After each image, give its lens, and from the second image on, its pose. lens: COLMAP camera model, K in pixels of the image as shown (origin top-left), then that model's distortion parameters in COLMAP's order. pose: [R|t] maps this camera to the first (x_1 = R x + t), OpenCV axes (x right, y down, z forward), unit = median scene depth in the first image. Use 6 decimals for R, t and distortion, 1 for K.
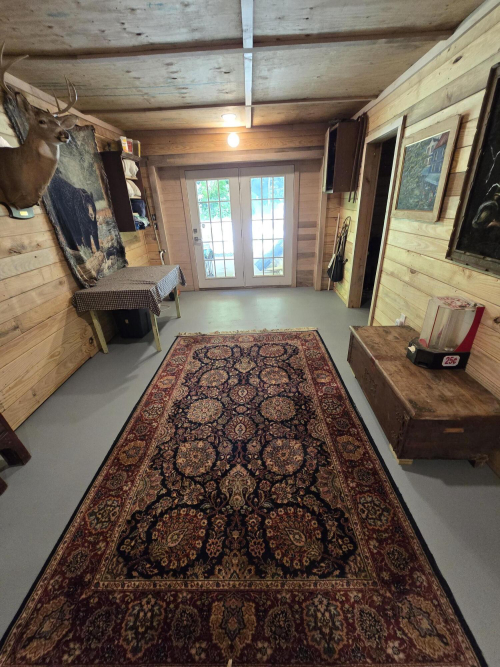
lens RADIAL K [[274.0, 0, 248.0], [0, 274.0, 334.1], [0, 0, 1]] dist [-0.003216, 0.001072]
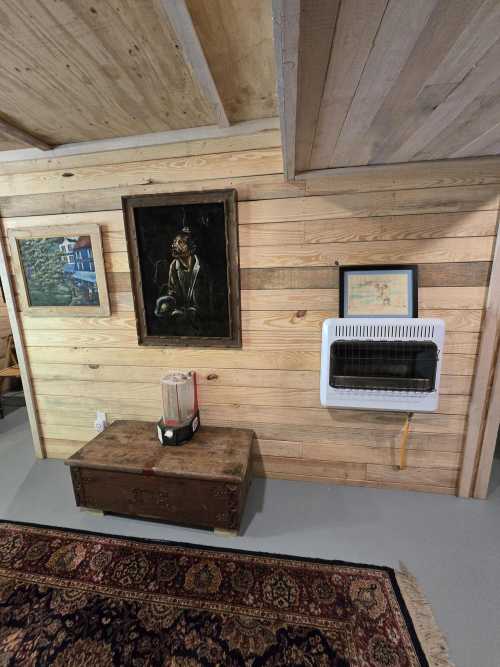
lens RADIAL K [[274.0, 0, 248.0], [0, 274.0, 334.1], [0, 0, 1]] dist [-0.003216, 0.001072]
pose [[0.121443, -0.174588, 0.977124, -0.293606], [0.443966, 0.890006, 0.103844, -0.268331], [-0.887776, 0.421199, 0.185596, 0.459970]]
